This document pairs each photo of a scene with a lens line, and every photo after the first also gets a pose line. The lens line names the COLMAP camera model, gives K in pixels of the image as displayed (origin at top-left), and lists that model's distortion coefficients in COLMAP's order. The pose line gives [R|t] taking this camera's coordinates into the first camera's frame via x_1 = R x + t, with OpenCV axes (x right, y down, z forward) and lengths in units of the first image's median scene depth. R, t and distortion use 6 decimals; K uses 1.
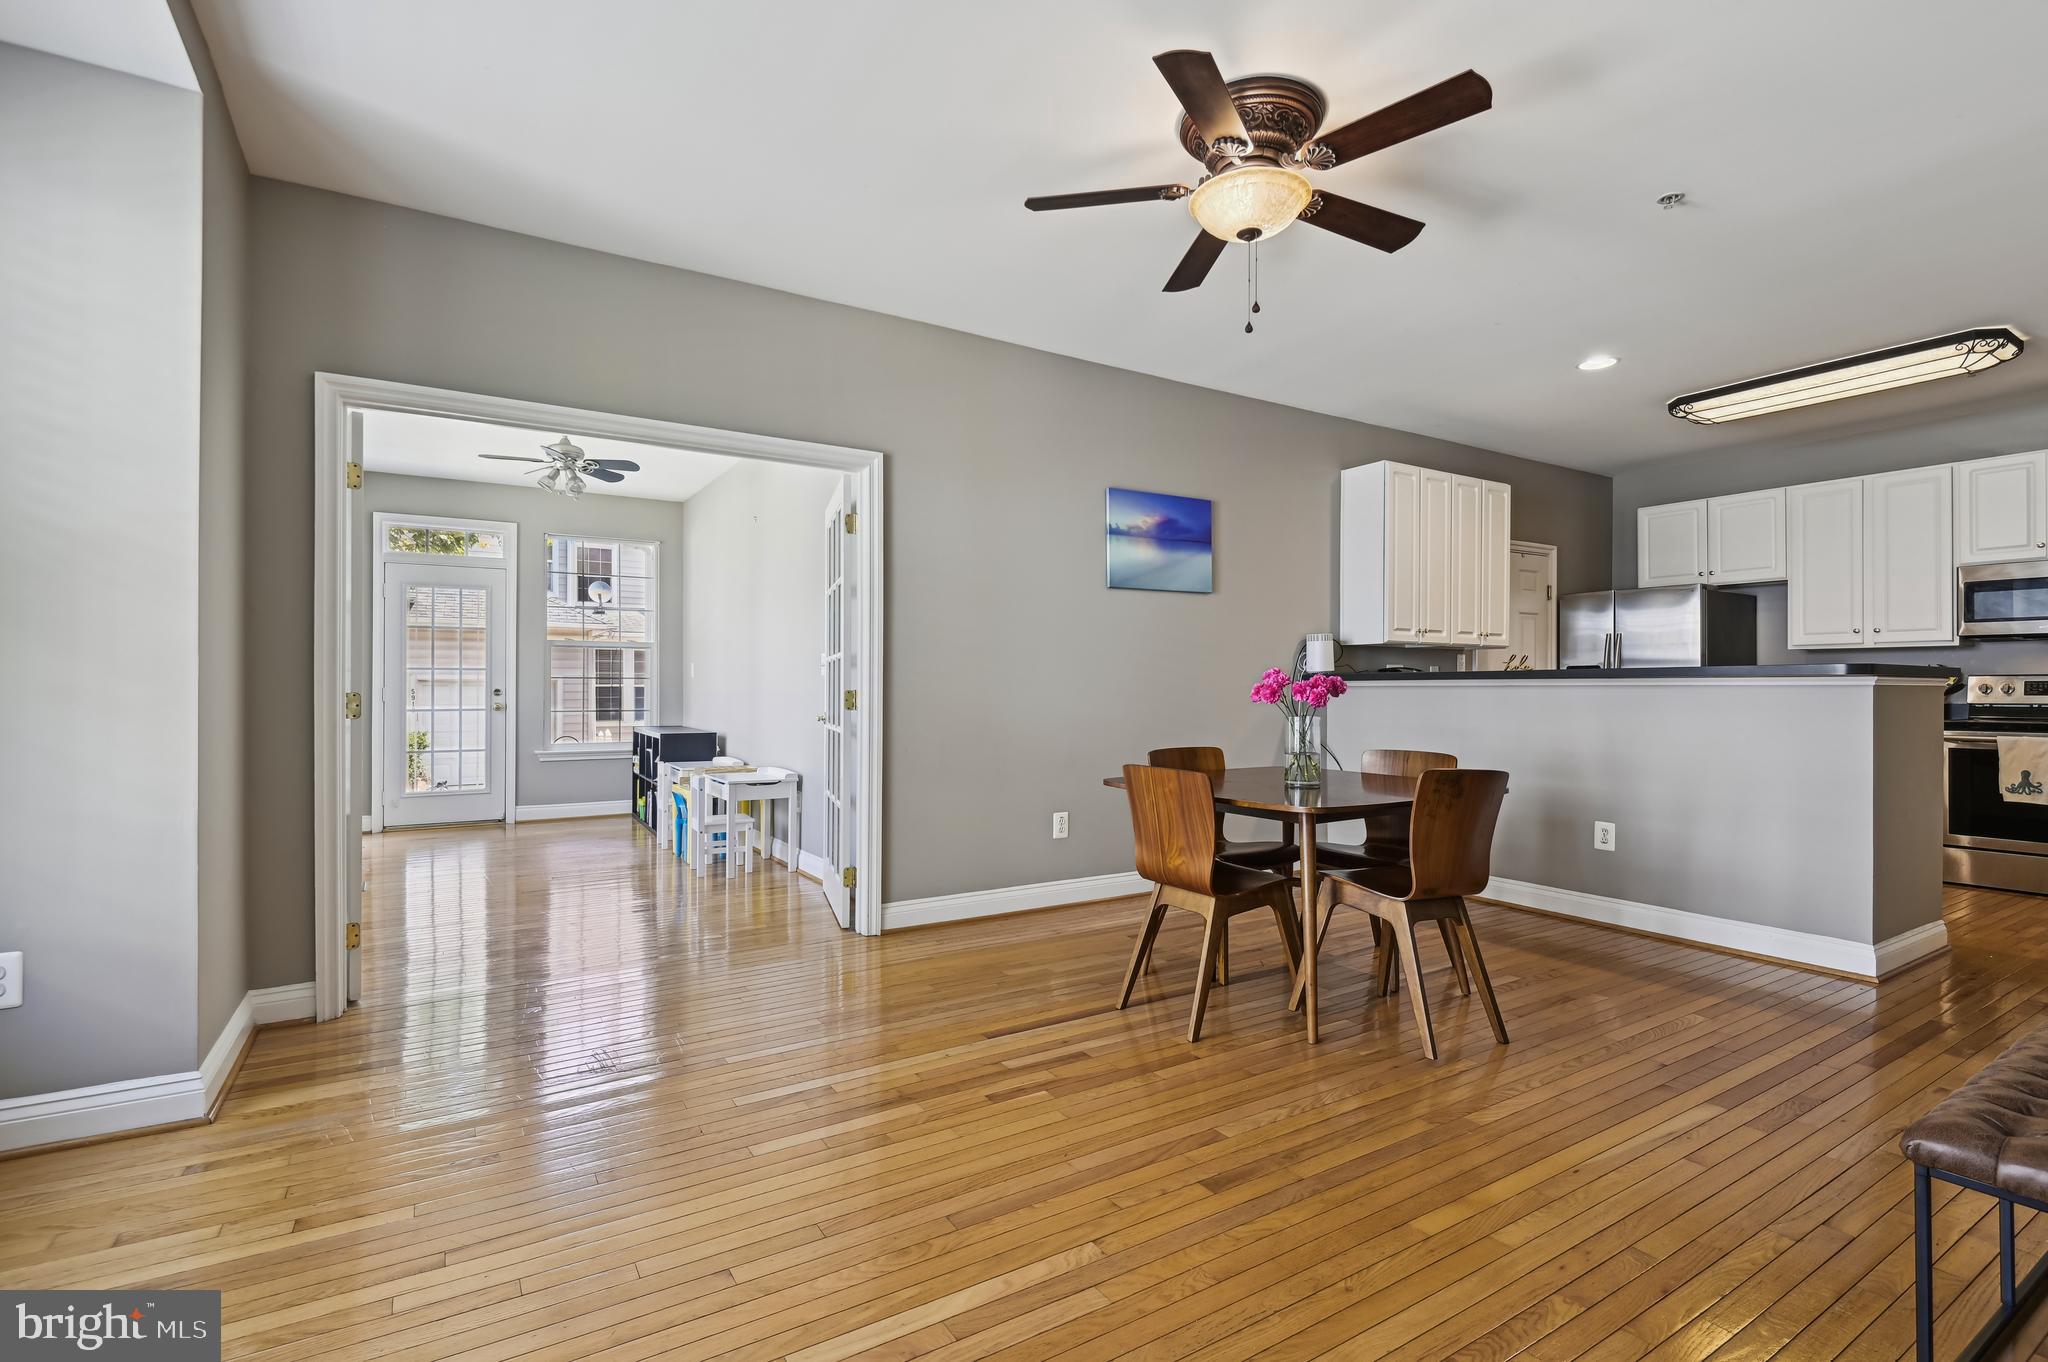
lens RADIAL K [[1000.6, 0, 1006.6], [0, 1000.6, 694.2], [0, 0, 1]] dist [0.033434, -0.027895]
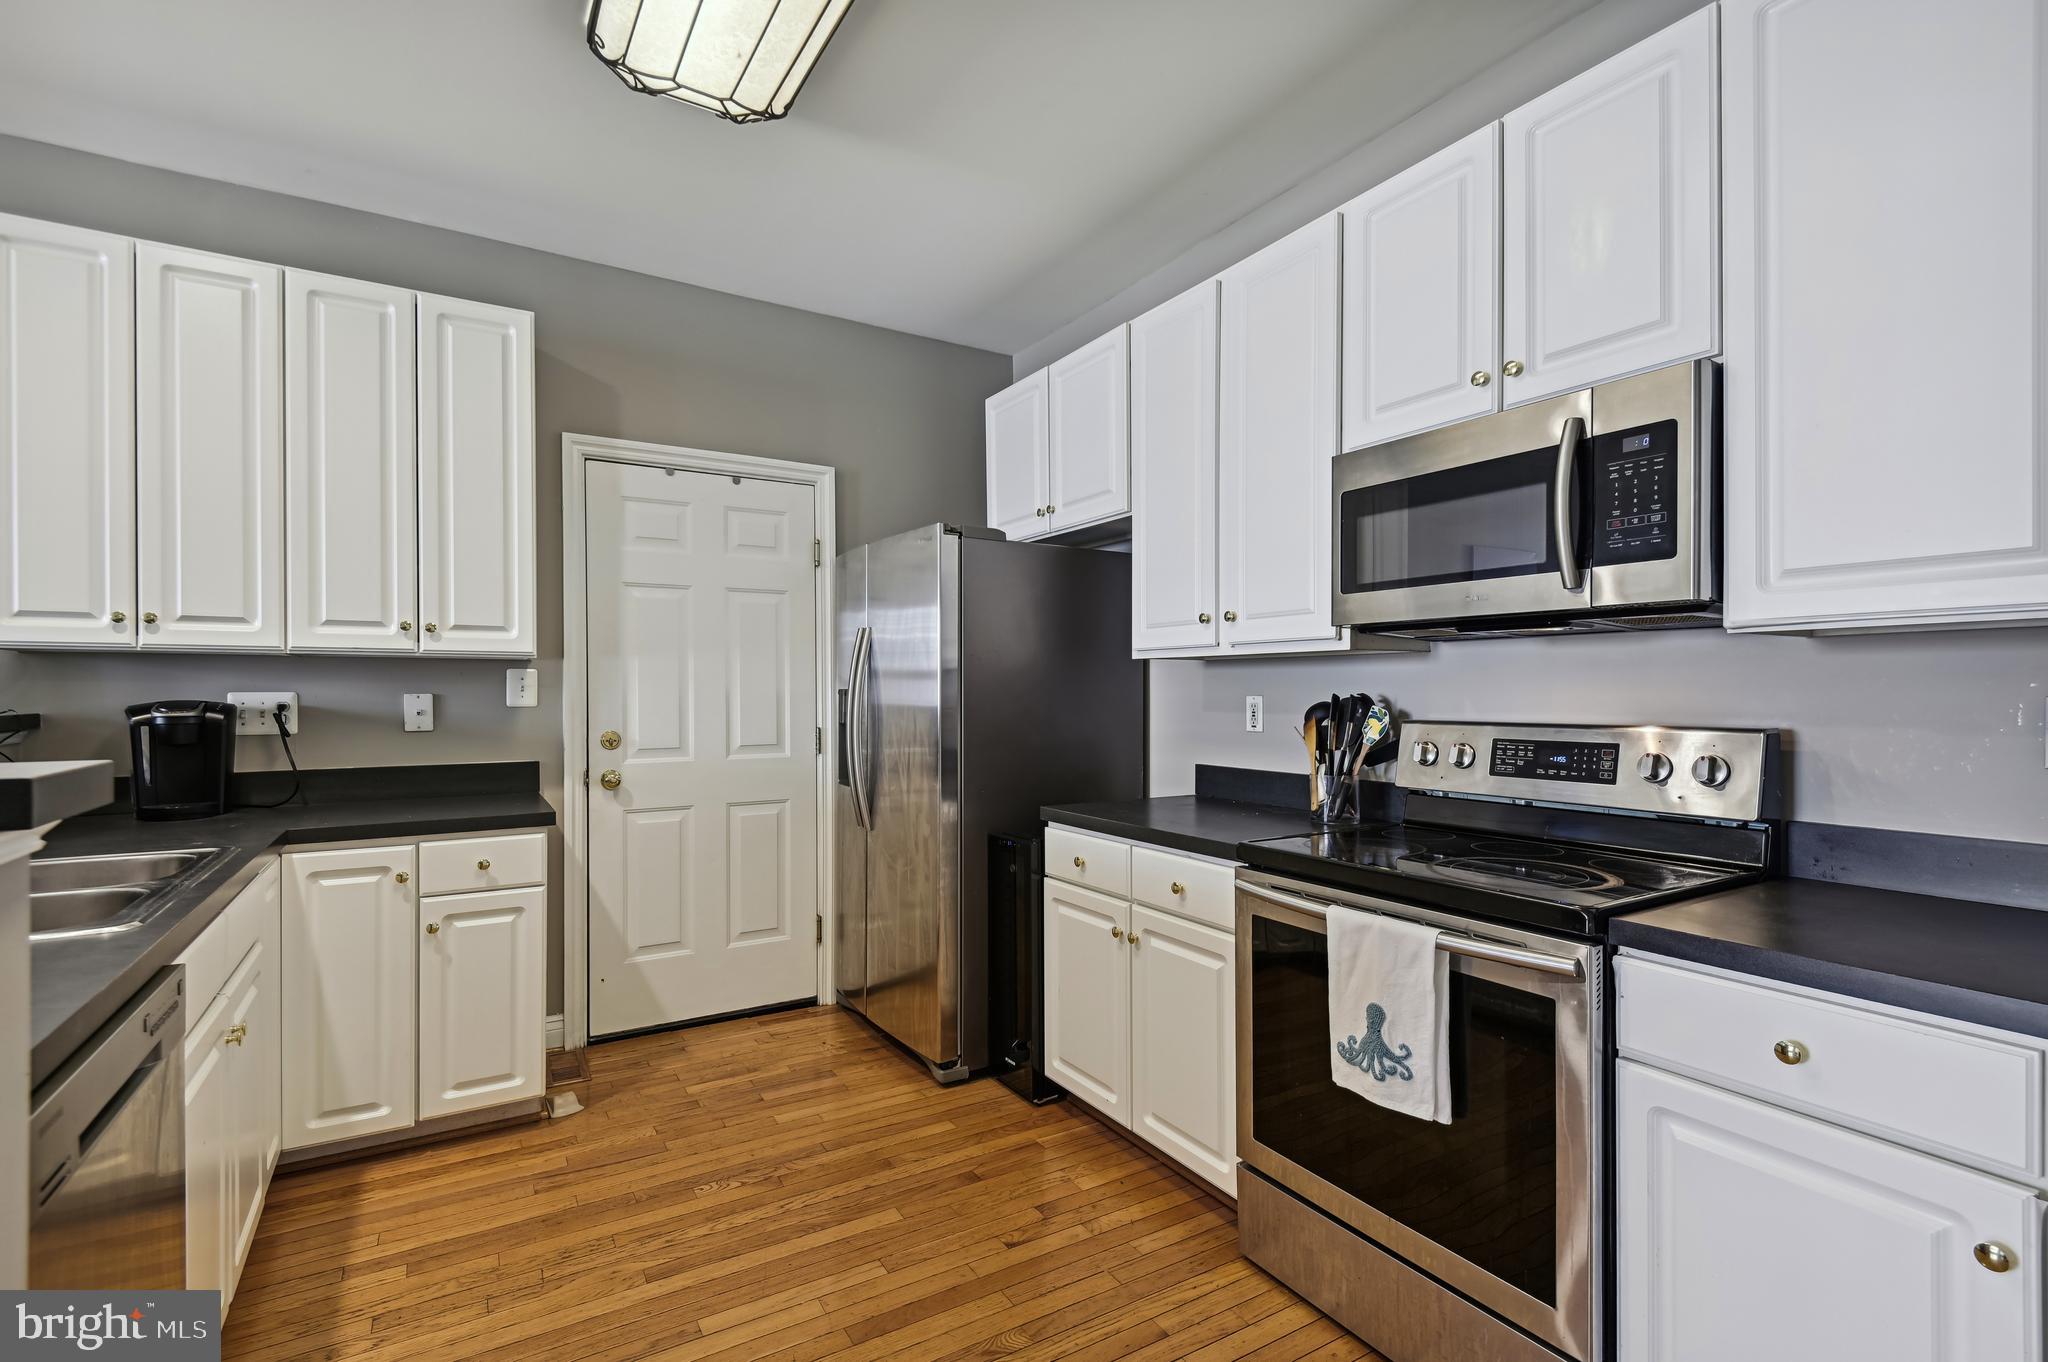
lens RADIAL K [[1000.6, 0, 1006.6], [0, 1000.6, 694.2], [0, 0, 1]] dist [0.033434, -0.027895]
pose [[0.999988, -0.004731, -0.001262, 0.804443], [0.004723, 0.999967, -0.006581, -0.027809], [0.001294, 0.006575, 0.999978, 0.589004]]
